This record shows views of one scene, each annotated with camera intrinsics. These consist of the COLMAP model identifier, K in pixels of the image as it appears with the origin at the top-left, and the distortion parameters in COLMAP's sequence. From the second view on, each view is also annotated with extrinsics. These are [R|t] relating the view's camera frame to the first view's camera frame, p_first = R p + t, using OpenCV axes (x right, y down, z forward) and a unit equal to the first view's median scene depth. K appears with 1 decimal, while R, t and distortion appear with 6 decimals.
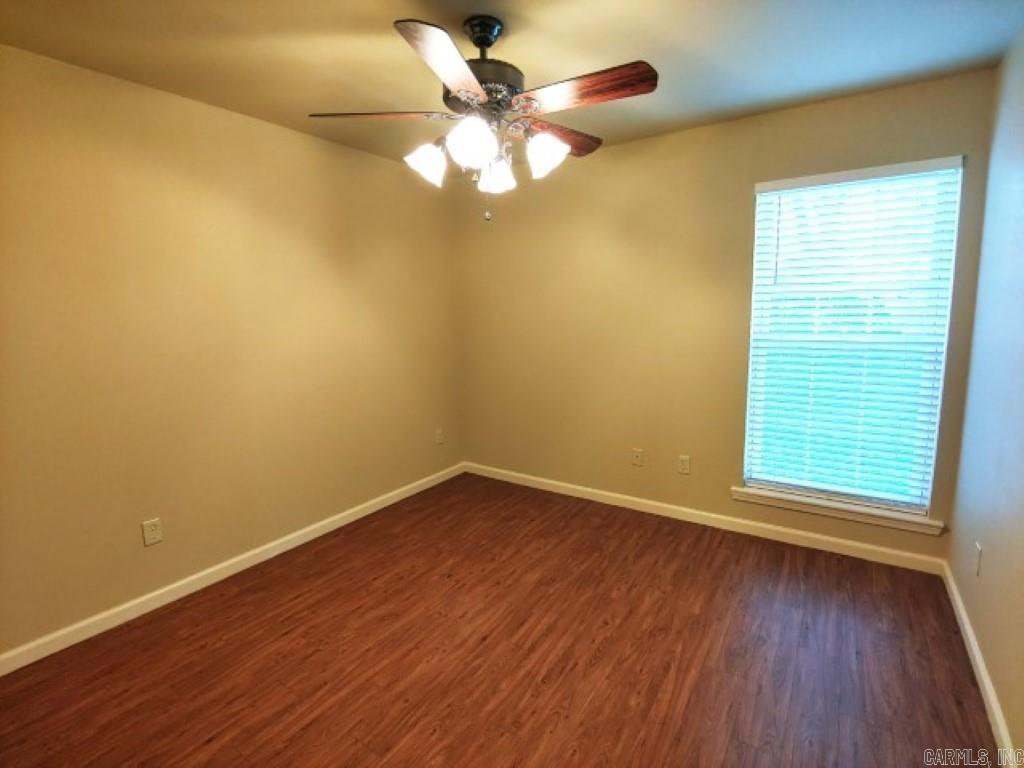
lens RADIAL K [[487.1, 0, 512.0], [0, 487.1, 377.9], [0, 0, 1]] dist [-0.019011, 0.000068]
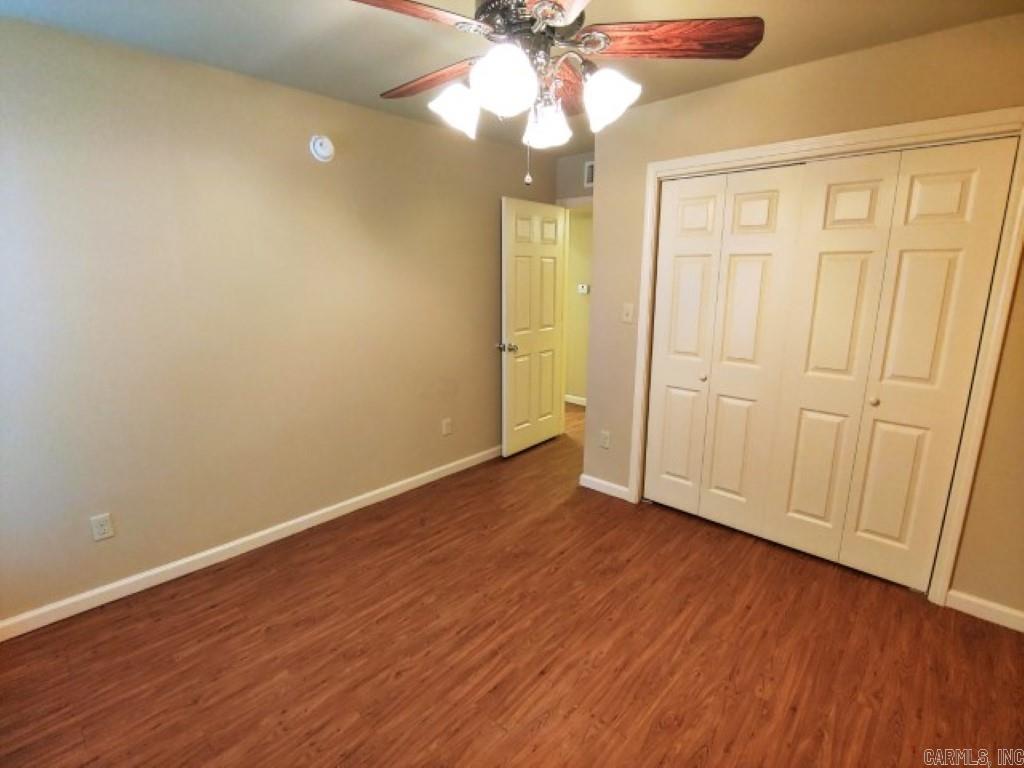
lens RADIAL K [[487.1, 0, 512.0], [0, 487.1, 377.9], [0, 0, 1]] dist [-0.019011, 0.000068]
pose [[-0.988022, -0.009996, 0.153986, -0.140506], [0.043894, 0.938470, 0.342560, -0.288017], [-0.147936, 0.345216, -0.926791, 1.743094]]
